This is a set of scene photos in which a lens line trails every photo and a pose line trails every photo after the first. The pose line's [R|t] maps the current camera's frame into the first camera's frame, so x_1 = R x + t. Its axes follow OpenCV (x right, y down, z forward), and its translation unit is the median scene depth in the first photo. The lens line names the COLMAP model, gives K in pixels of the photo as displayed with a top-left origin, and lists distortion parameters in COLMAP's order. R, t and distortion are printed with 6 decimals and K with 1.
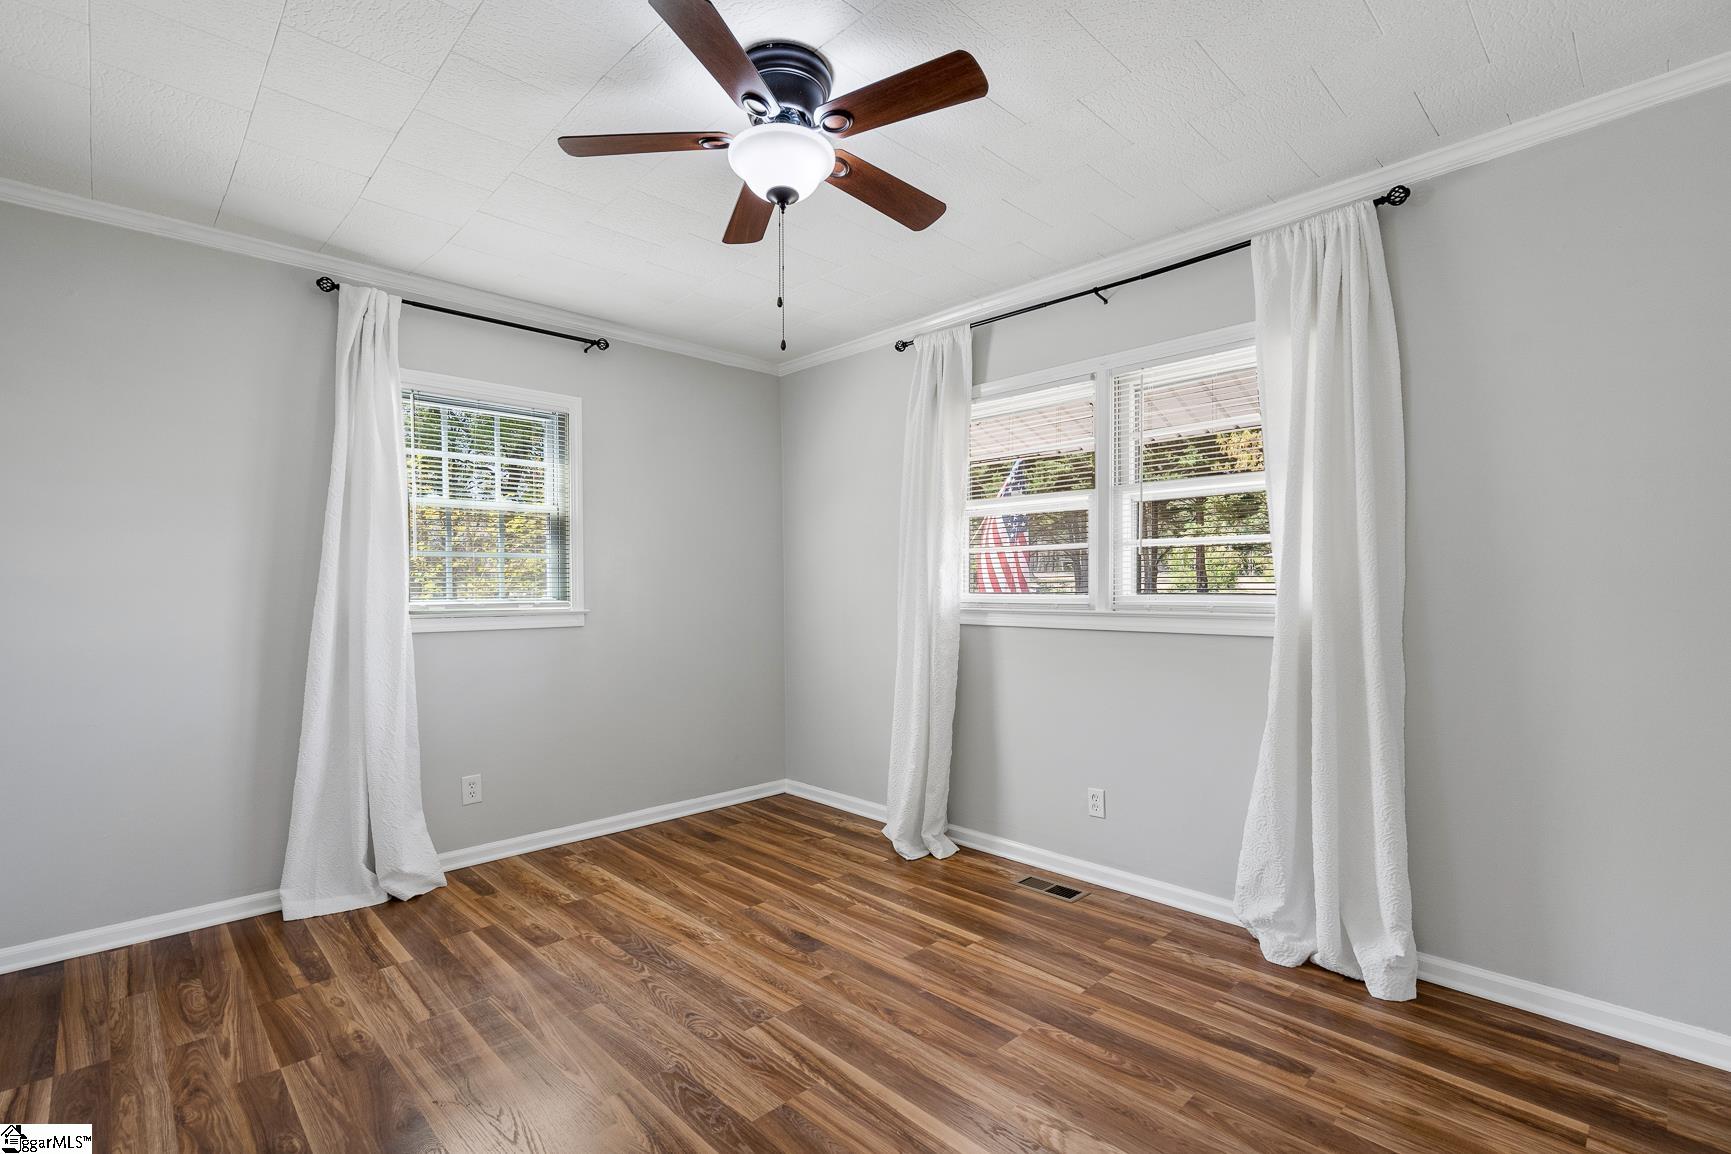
lens RADIAL K [[793.1, 0, 865.5], [0, 793.1, 577.0], [0, 0, 1]] dist [-0.001146, -0.000352]
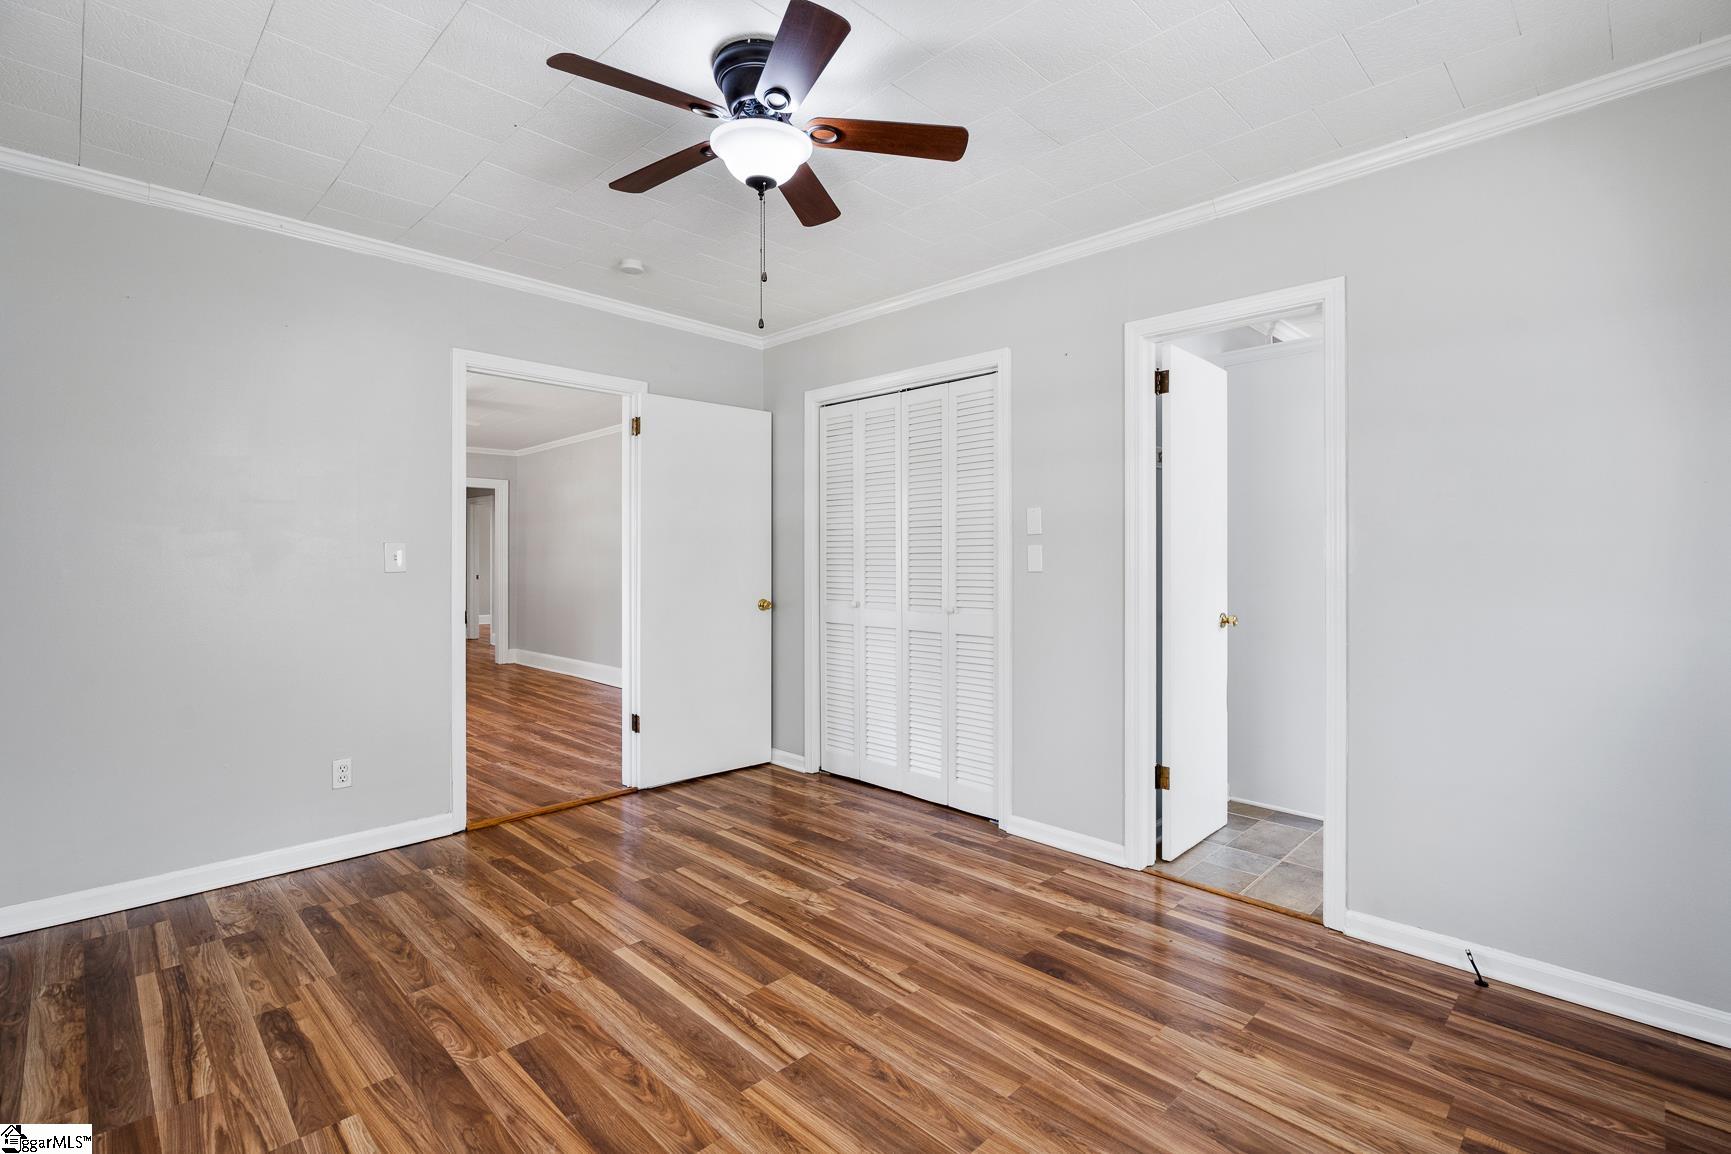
lens RADIAL K [[793.1, 0, 865.5], [0, 793.1, 577.0], [0, 0, 1]] dist [-0.001146, -0.000352]
pose [[-0.999842, 0.003319, -0.017441, -0.212691], [0.003175, 0.999961, 0.008297, 0.034717], [0.017468, 0.008240, -0.999813, 1.996220]]
